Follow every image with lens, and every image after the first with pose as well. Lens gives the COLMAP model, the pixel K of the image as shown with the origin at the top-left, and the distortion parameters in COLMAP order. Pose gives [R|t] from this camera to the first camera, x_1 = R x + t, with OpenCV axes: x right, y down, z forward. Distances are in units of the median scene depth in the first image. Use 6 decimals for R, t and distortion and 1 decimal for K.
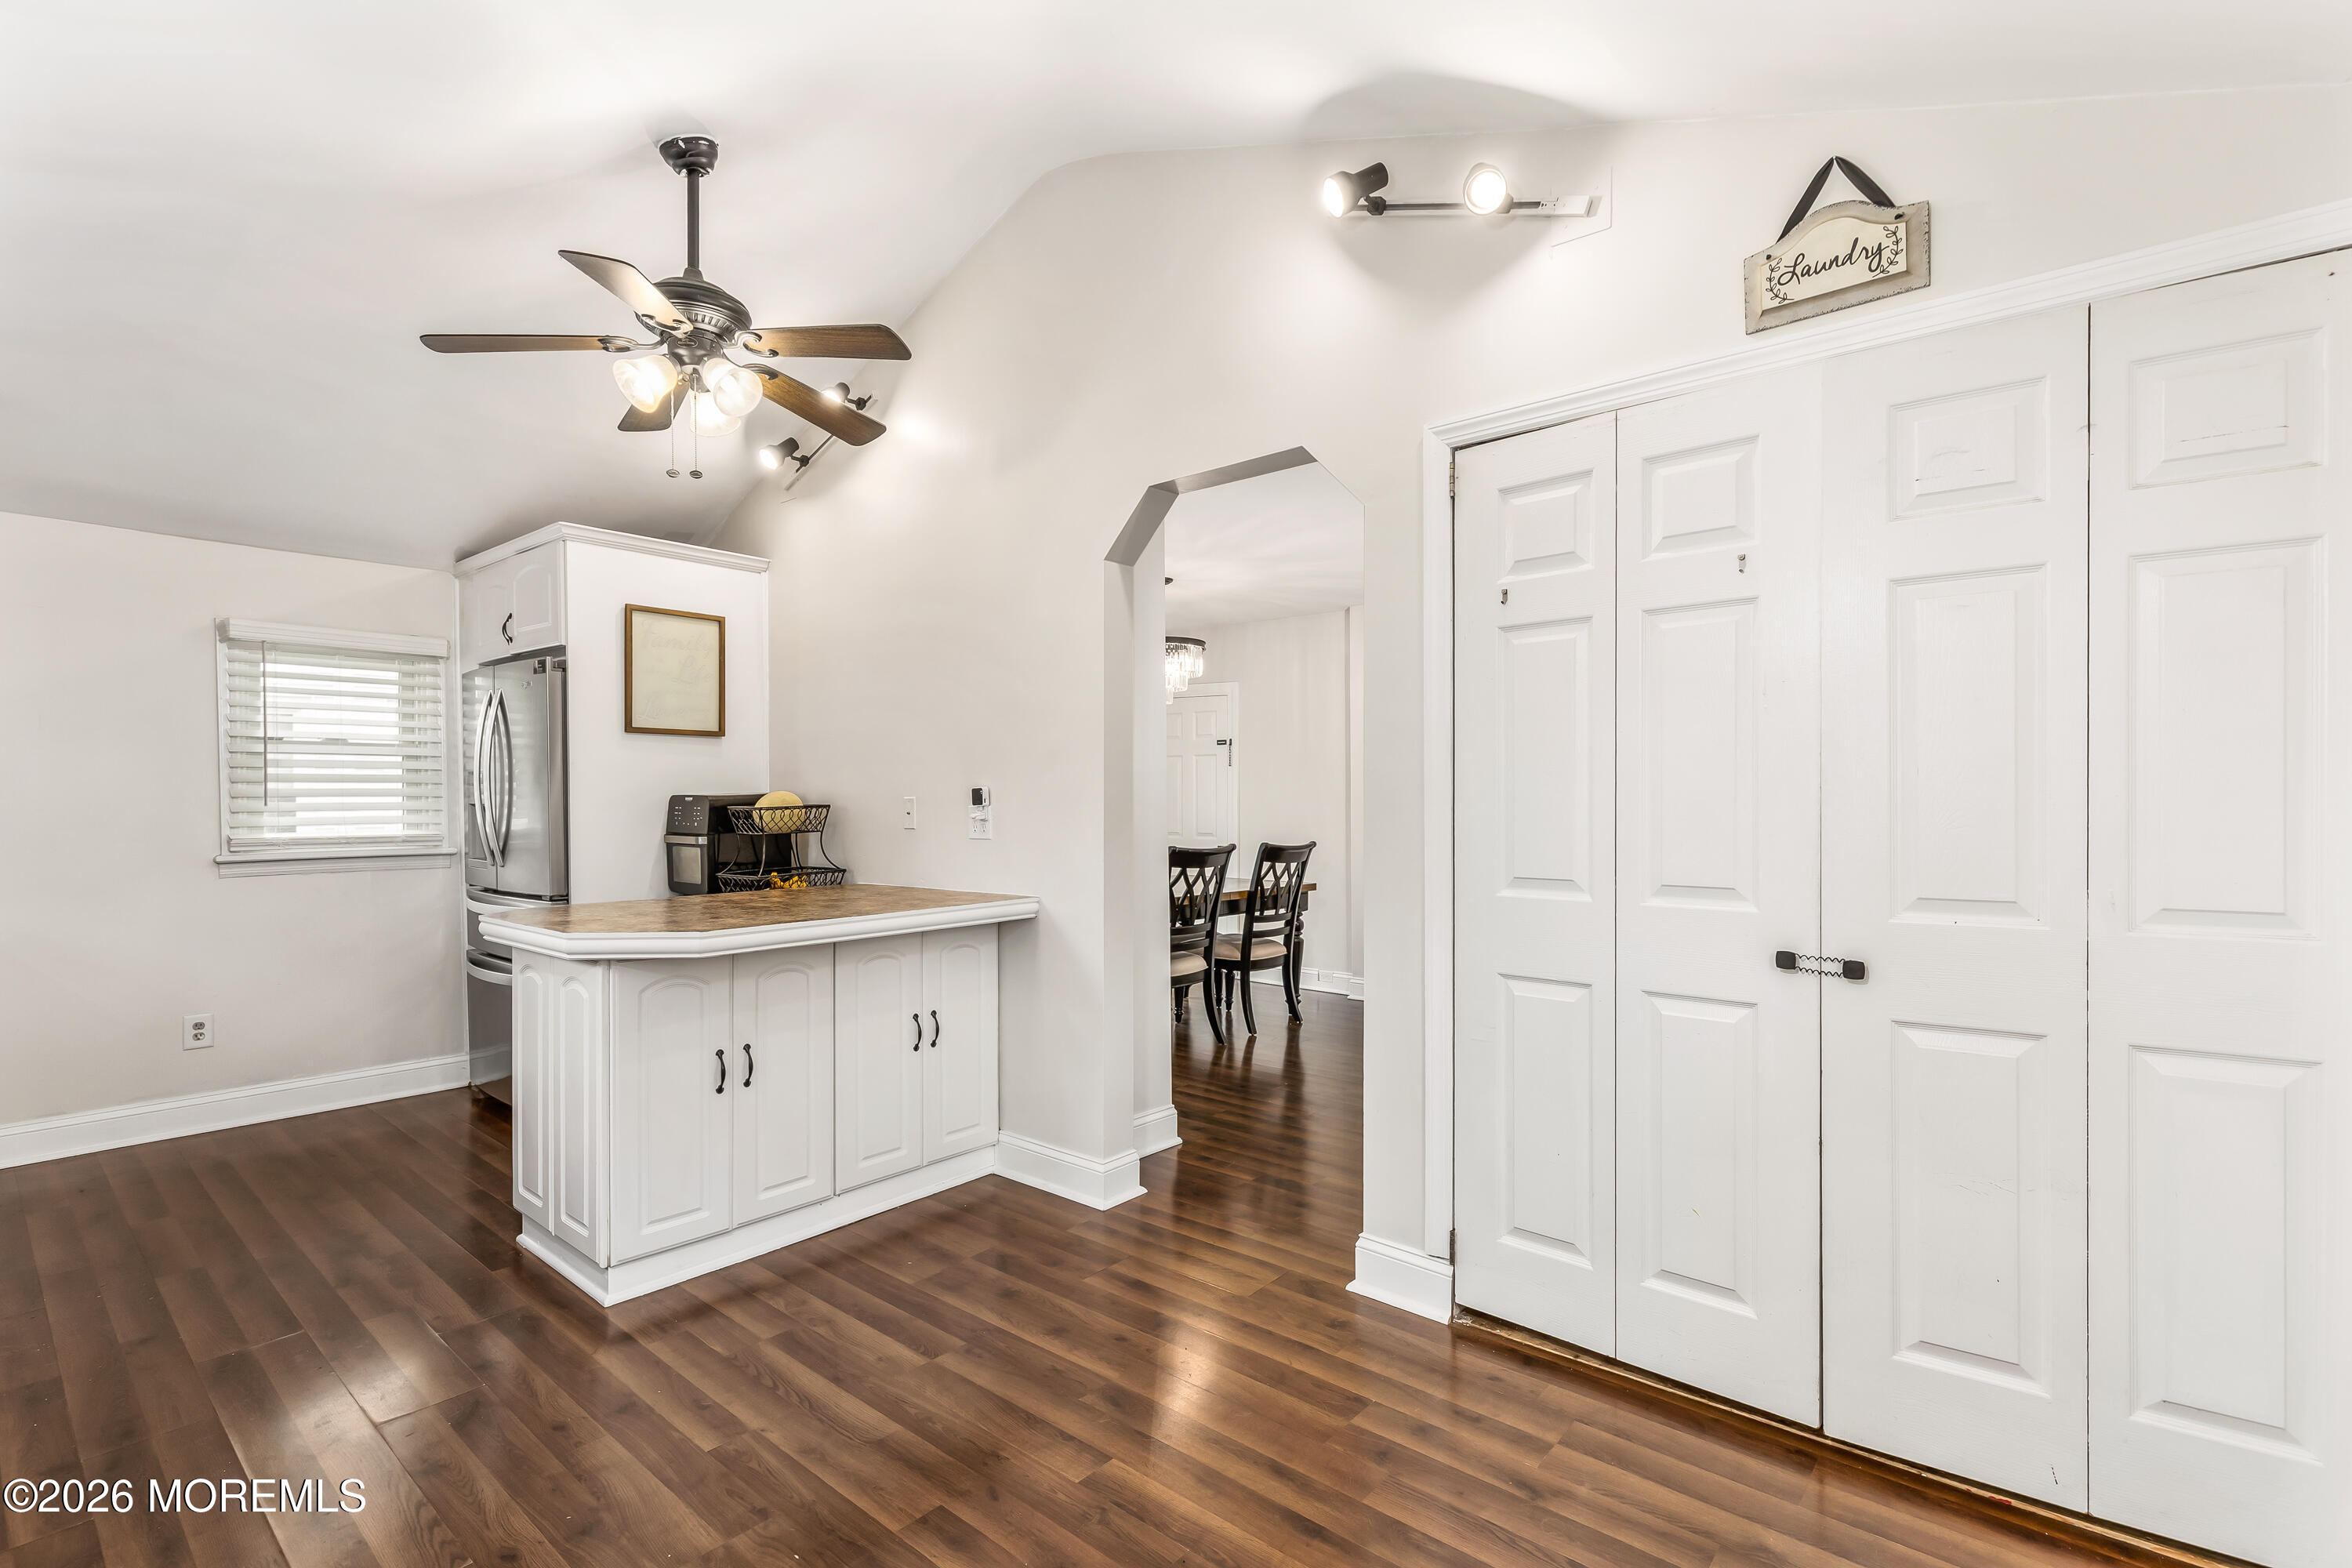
lens RADIAL K [[1072.8, 0, 1179.5], [0, 1072.8, 805.4], [0, 0, 1]] dist [0.000941, 0.000135]
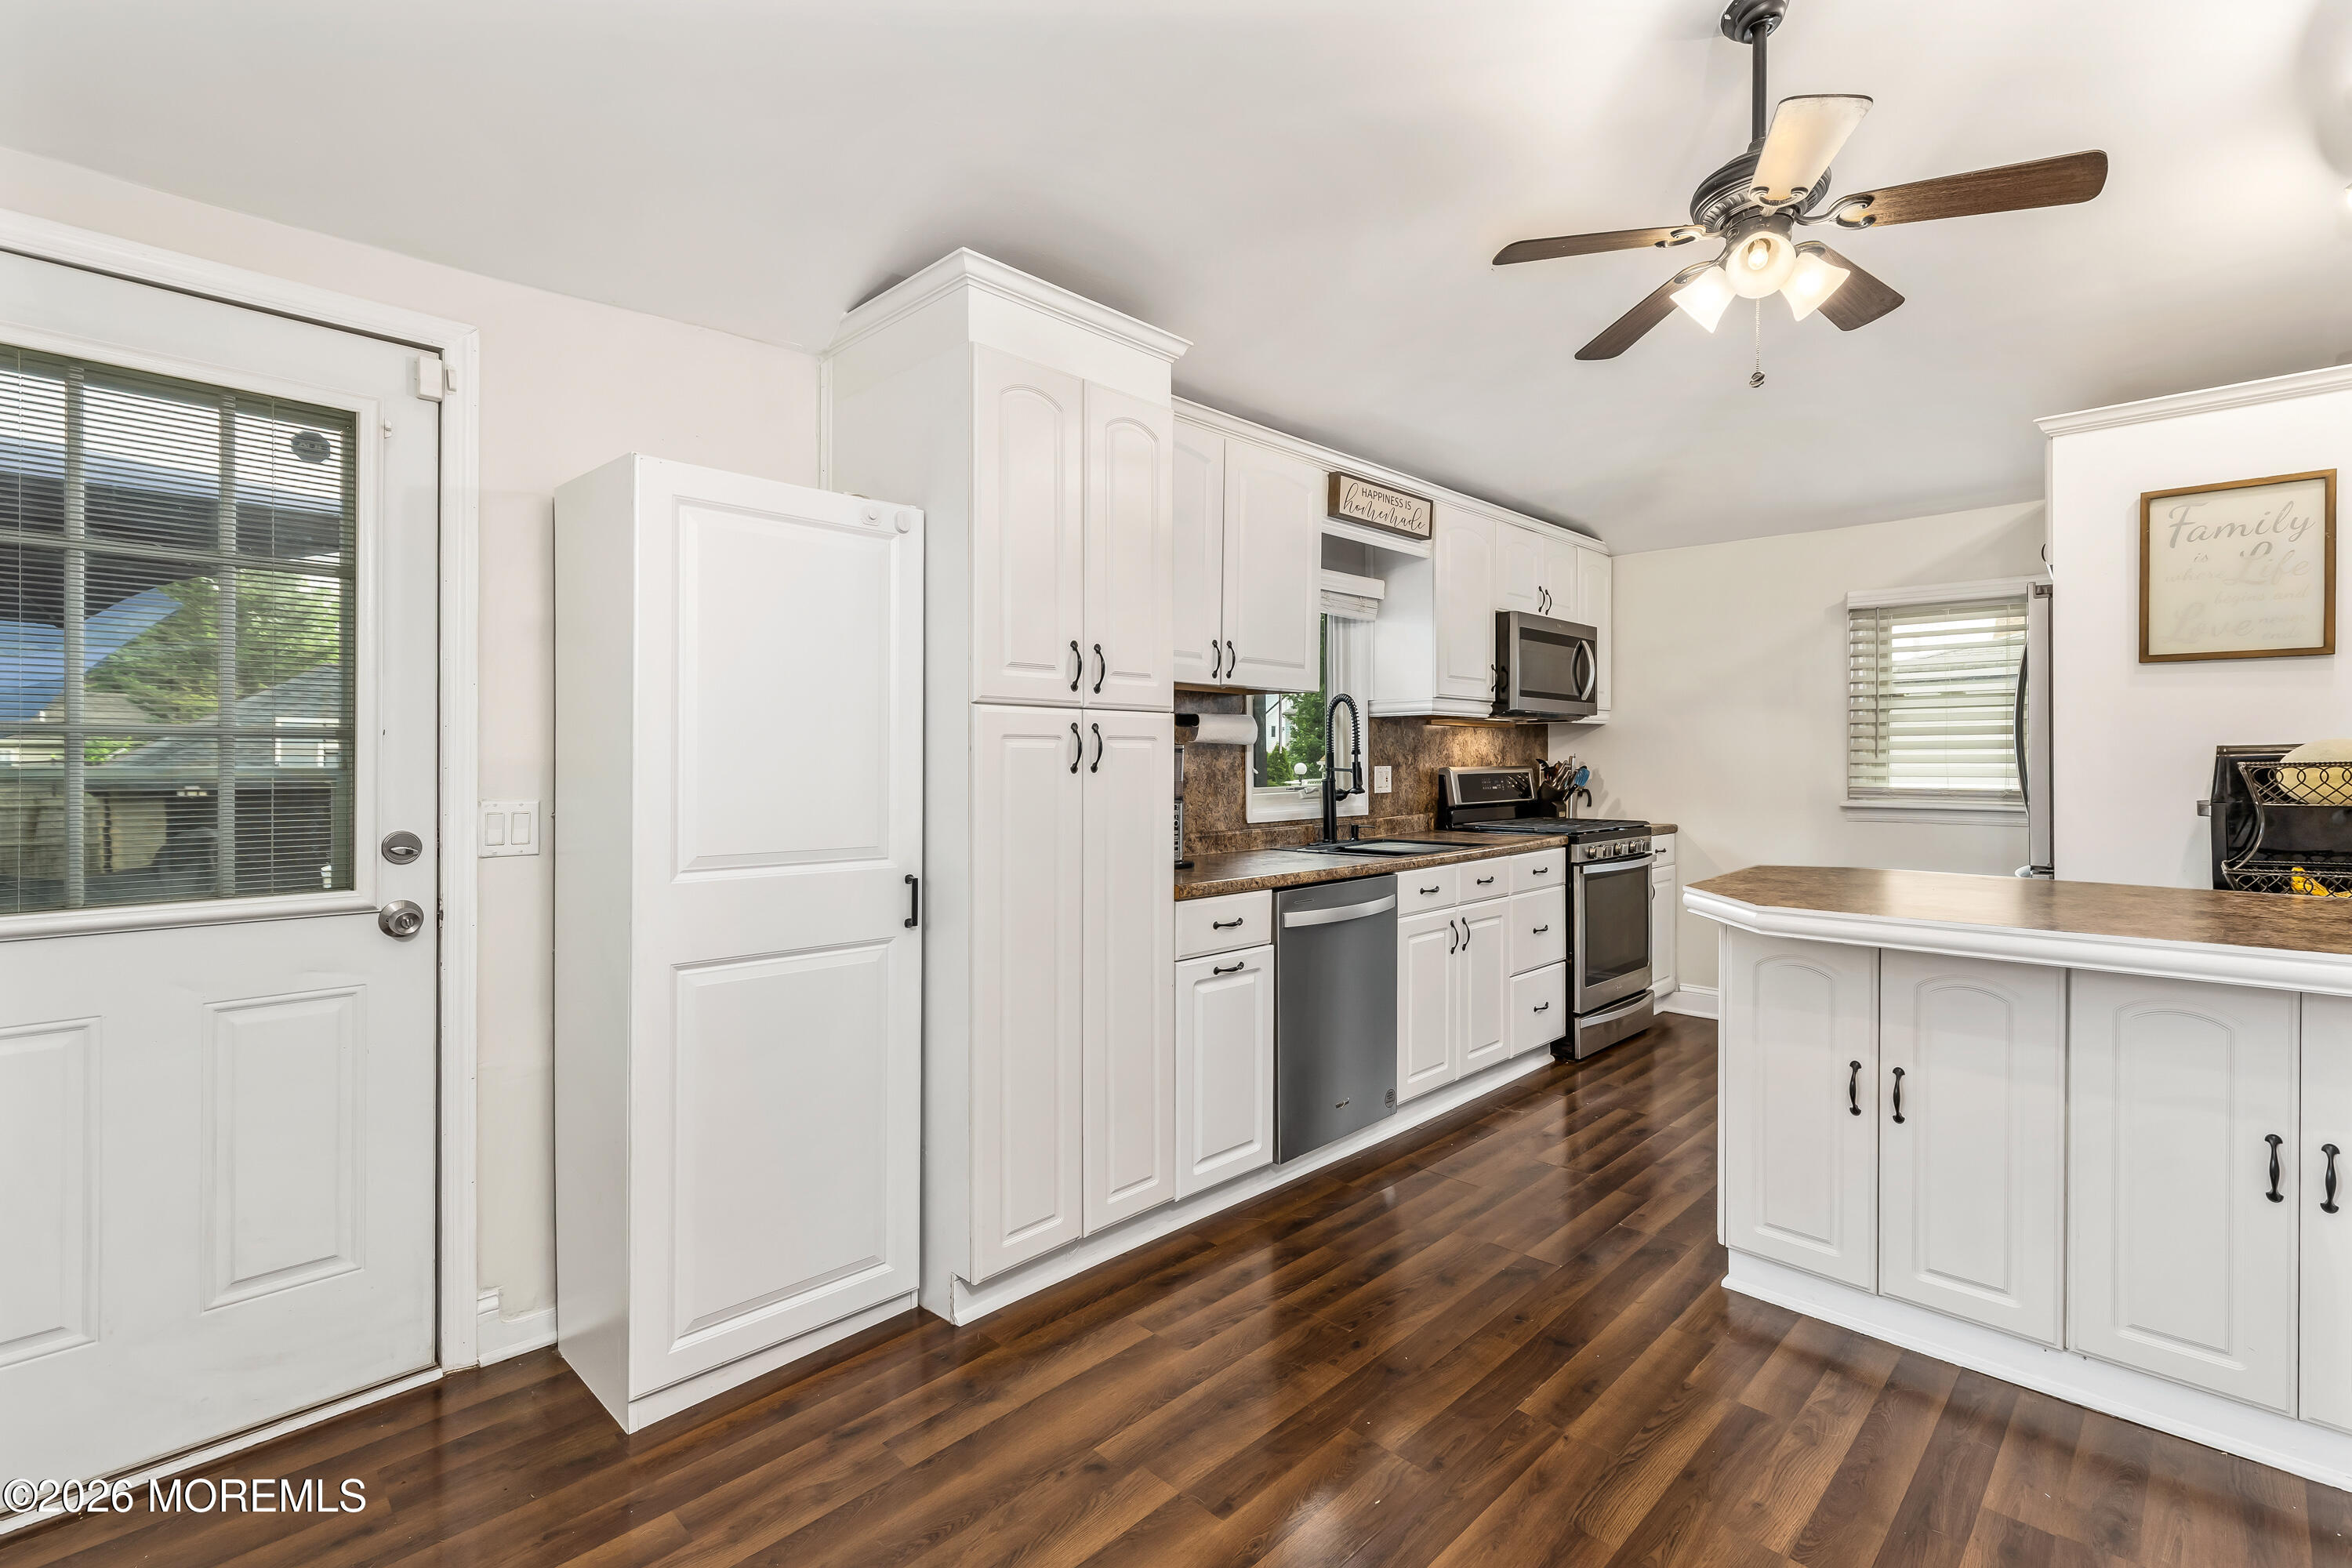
lens RADIAL K [[1053.9, 0, 1180.5], [0, 1053.9, 752.1], [0, 0, 1]] dist [-0.000123, 0.000019]
pose [[-0.074571, -0.000687, -0.997215, 0.285278], [-0.006138, 0.999981, -0.000230, -0.000883], [0.997197, 0.006104, -0.074574, 0.391588]]
